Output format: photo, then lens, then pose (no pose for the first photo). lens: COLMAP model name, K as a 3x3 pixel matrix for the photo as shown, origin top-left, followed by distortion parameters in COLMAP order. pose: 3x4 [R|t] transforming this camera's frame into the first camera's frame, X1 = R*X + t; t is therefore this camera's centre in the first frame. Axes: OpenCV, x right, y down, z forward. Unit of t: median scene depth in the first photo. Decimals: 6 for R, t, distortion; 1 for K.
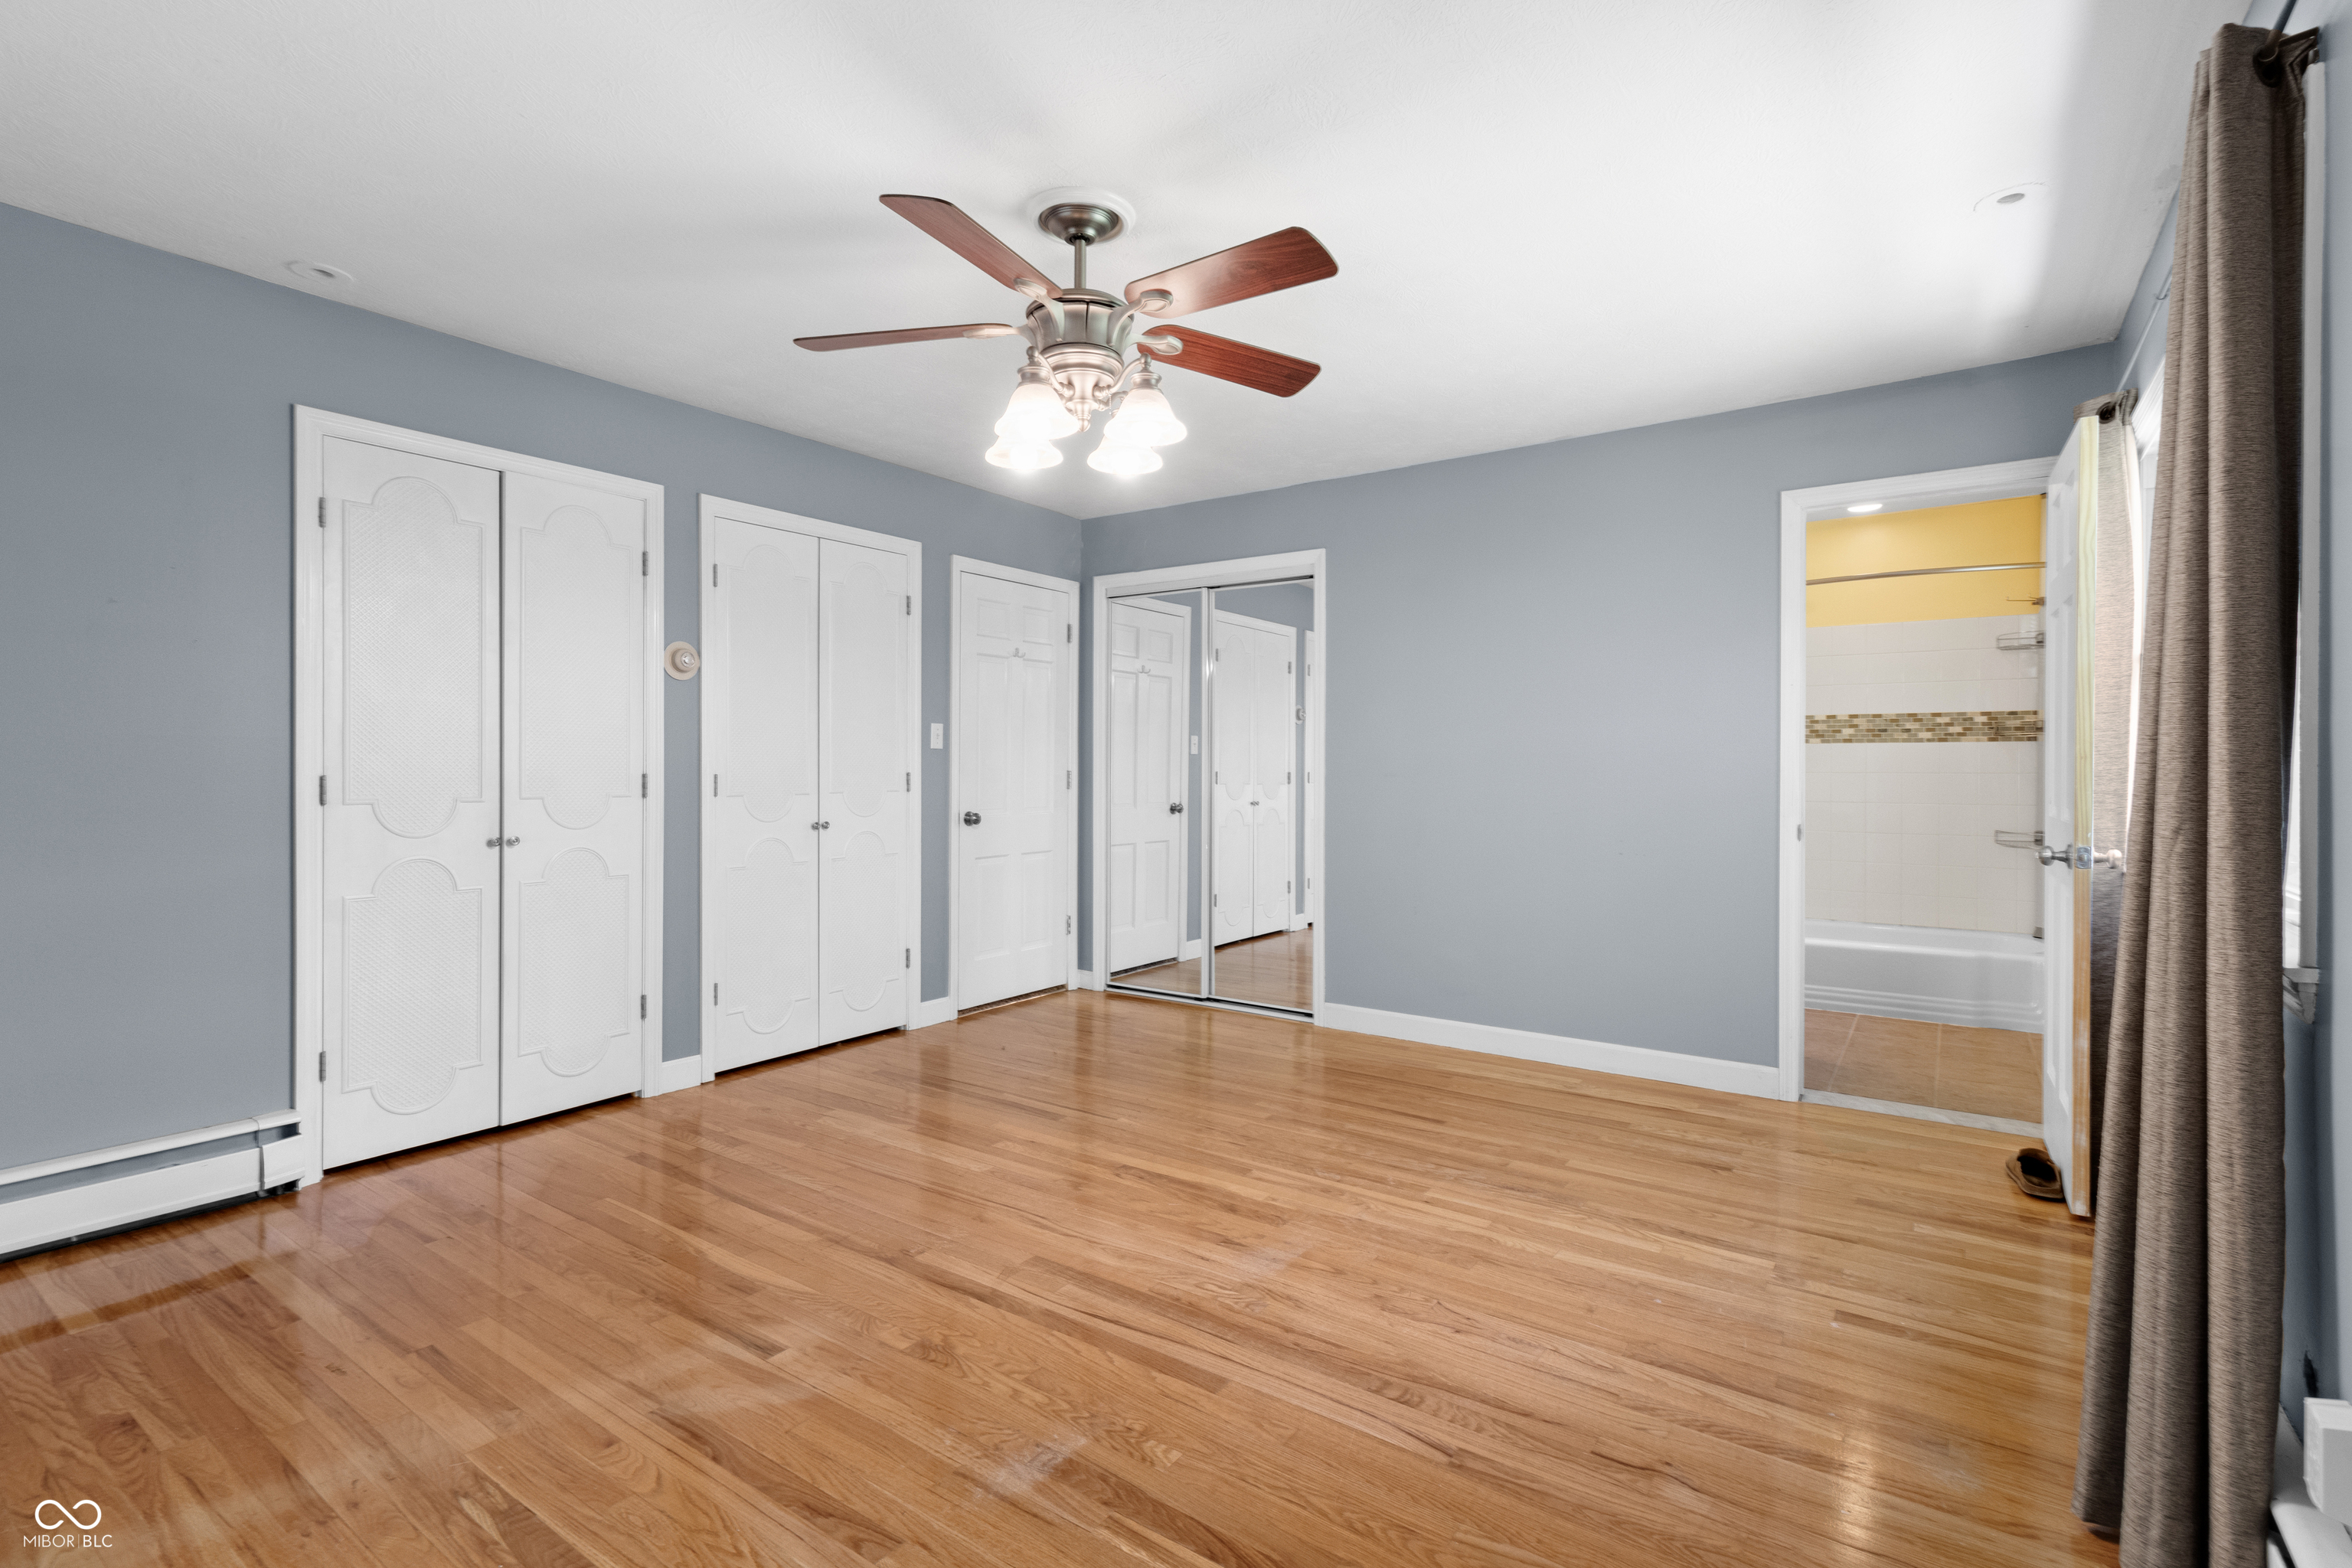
lens RADIAL K [[1089.4, 0, 1176.0], [0, 1089.4, 784.0], [0, 0, 1]] dist [-0.000415, 0.000033]
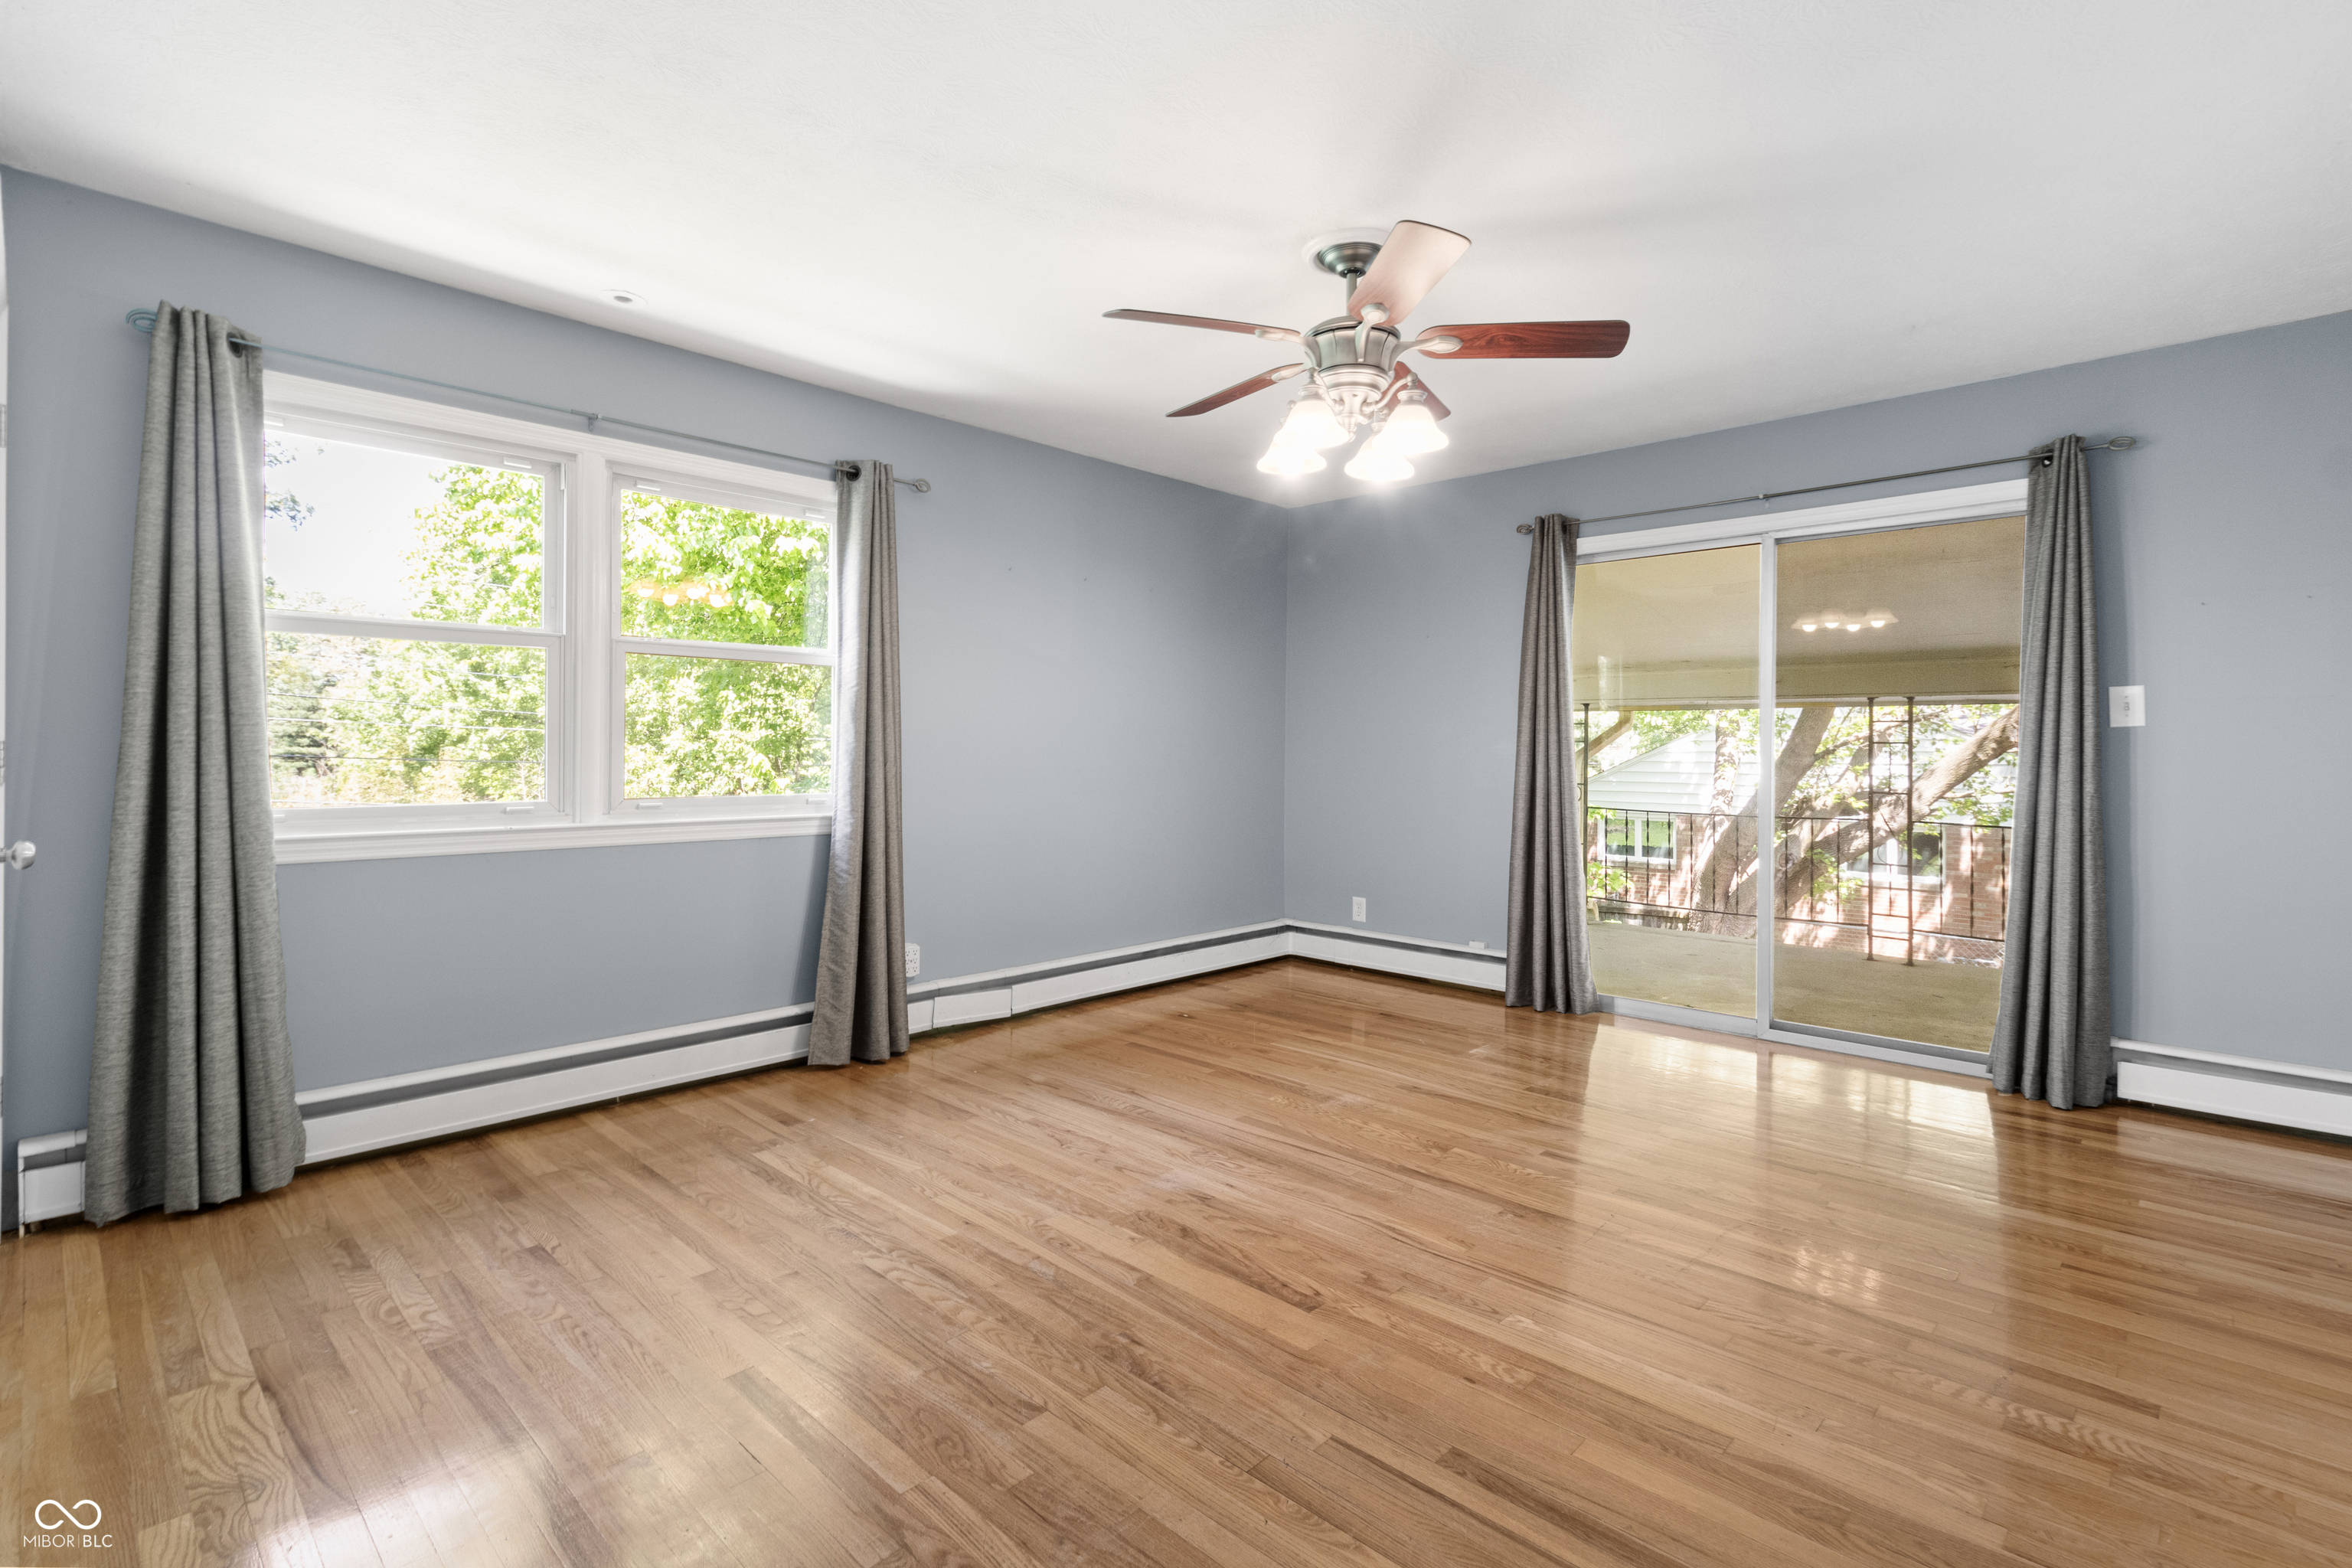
lens RADIAL K [[1089.4, 0, 1176.0], [0, 1089.4, 784.0], [0, 0, 1]] dist [-0.000415, 0.000033]
pose [[-0.989756, -0.012943, 0.142181, -0.066933], [-0.005536, 0.998613, 0.052365, -0.026847], [-0.142661, 0.051042, -0.988455, 1.949547]]
